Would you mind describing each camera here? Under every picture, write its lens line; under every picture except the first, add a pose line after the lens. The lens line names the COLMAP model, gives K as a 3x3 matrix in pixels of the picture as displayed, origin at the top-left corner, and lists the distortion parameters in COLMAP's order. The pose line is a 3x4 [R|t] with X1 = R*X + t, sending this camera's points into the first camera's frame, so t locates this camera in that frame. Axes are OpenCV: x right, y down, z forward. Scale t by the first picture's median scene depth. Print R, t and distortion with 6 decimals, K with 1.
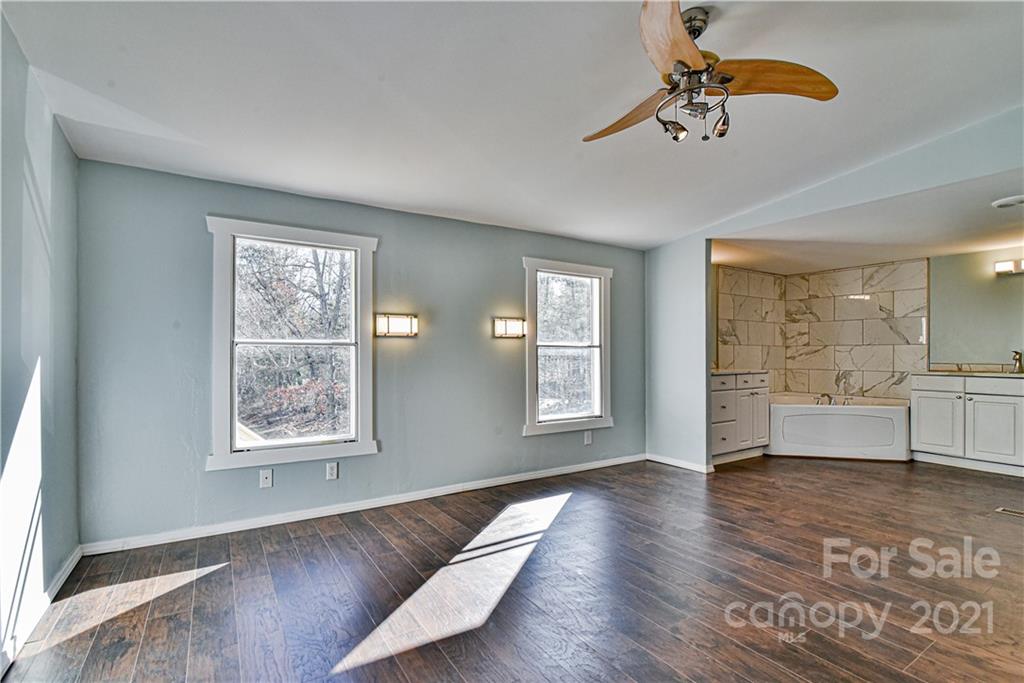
lens RADIAL K [[477.3, 0, 498.5], [0, 477.3, 350.3], [0, 0, 1]] dist [-0.016342, -0.000375]
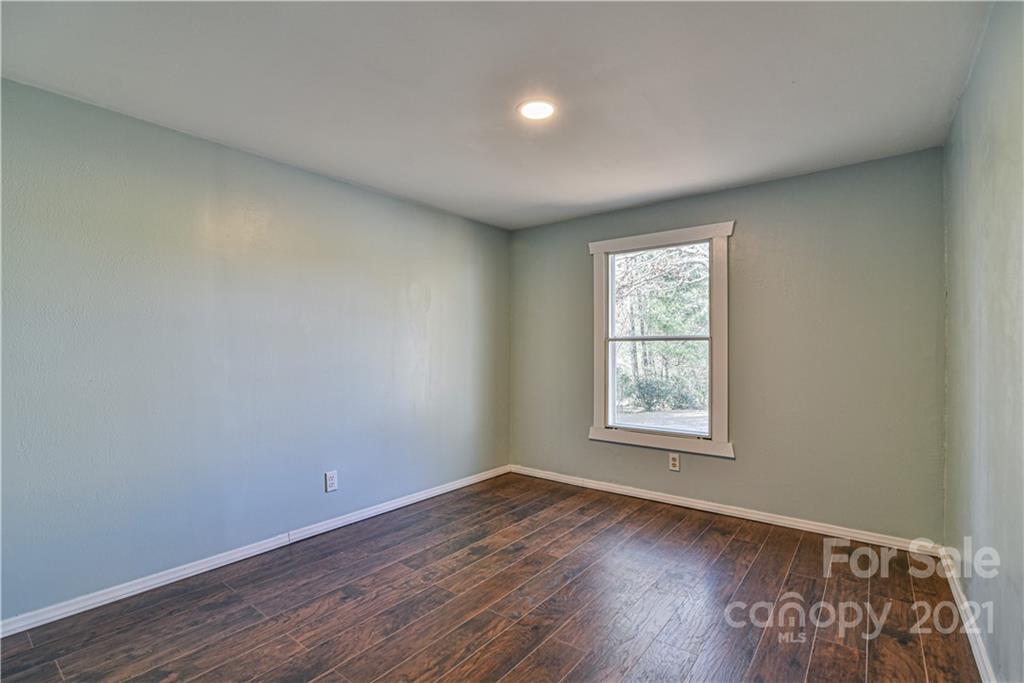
lens RADIAL K [[477.3, 0, 498.5], [0, 477.3, 350.3], [0, 0, 1]] dist [-0.016342, -0.000375]
pose [[0.335209, 0.004295, -0.942134, 0.784836], [0.007200, 0.999949, 0.007120, 0.002160], [0.942116, -0.009170, 0.335161, 0.484832]]
